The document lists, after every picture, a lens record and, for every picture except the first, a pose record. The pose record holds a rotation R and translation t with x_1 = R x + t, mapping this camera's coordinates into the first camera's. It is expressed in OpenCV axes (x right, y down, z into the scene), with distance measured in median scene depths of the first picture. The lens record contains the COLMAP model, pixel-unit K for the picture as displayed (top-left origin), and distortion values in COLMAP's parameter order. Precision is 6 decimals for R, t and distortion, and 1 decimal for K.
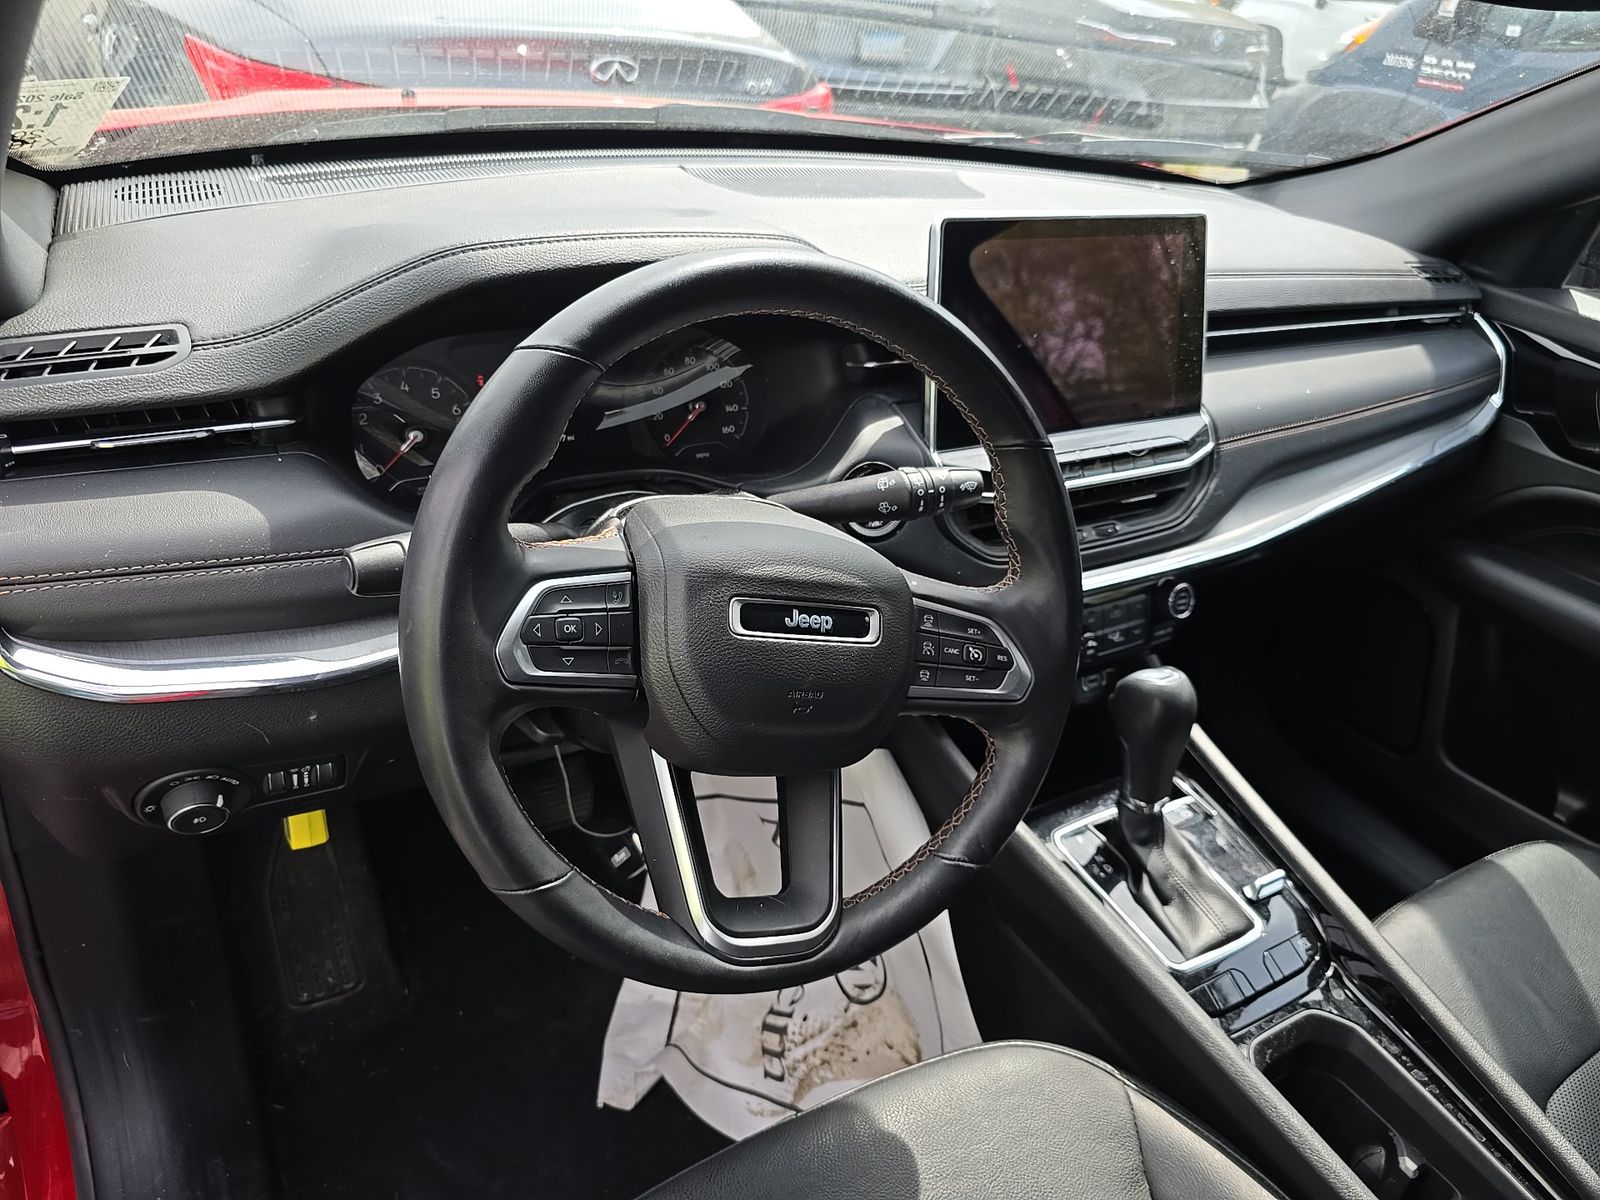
lens RADIAL K [[1108.4, 0, 798.3], [0, 1108.4, 605.1], [0, 0, 1]] dist [-0.011983, -0.007020]
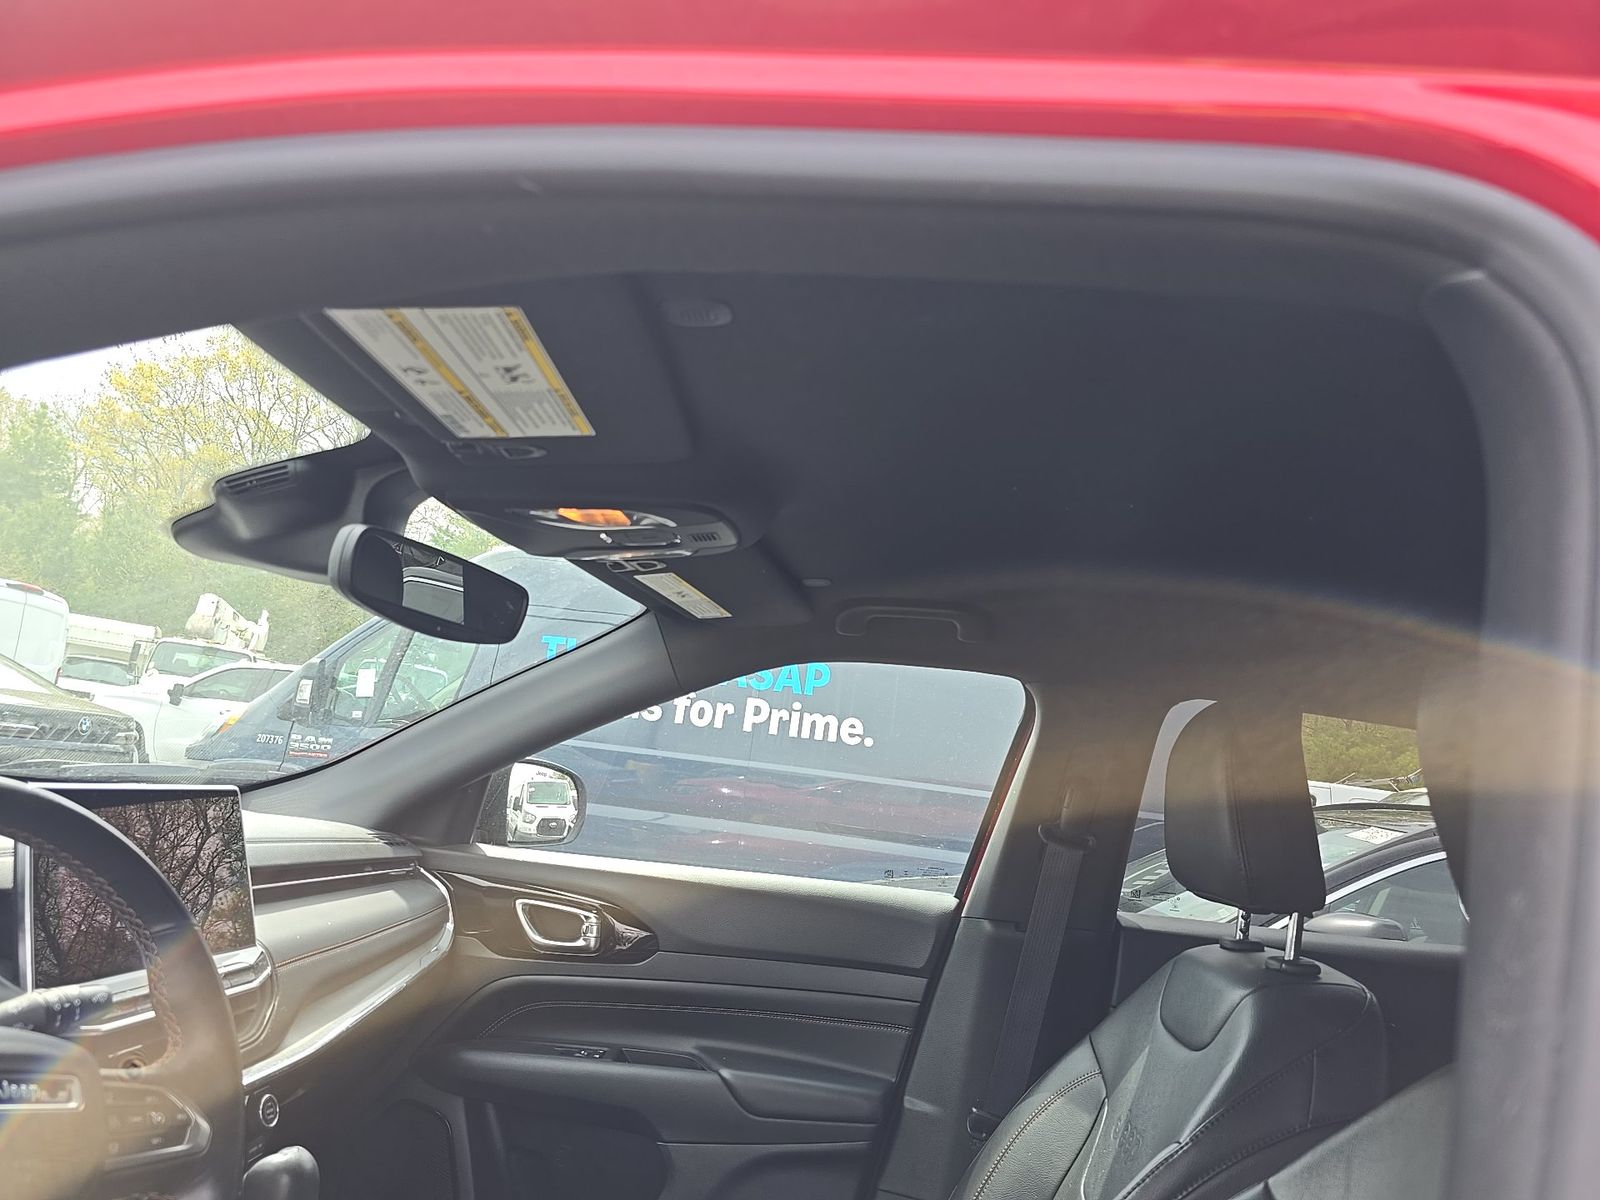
lens RADIAL K [[1057.5, 0, 794.1], [0, 1057.5, 604.4], [0, 0, 1]] dist [0.052814, -0.053079]
pose [[0.601123, 0.089674, 0.794110, -0.258175], [0.372915, 0.847388, -0.377979, 0.182851], [-0.706814, 0.523347, 0.475943, -0.172426]]
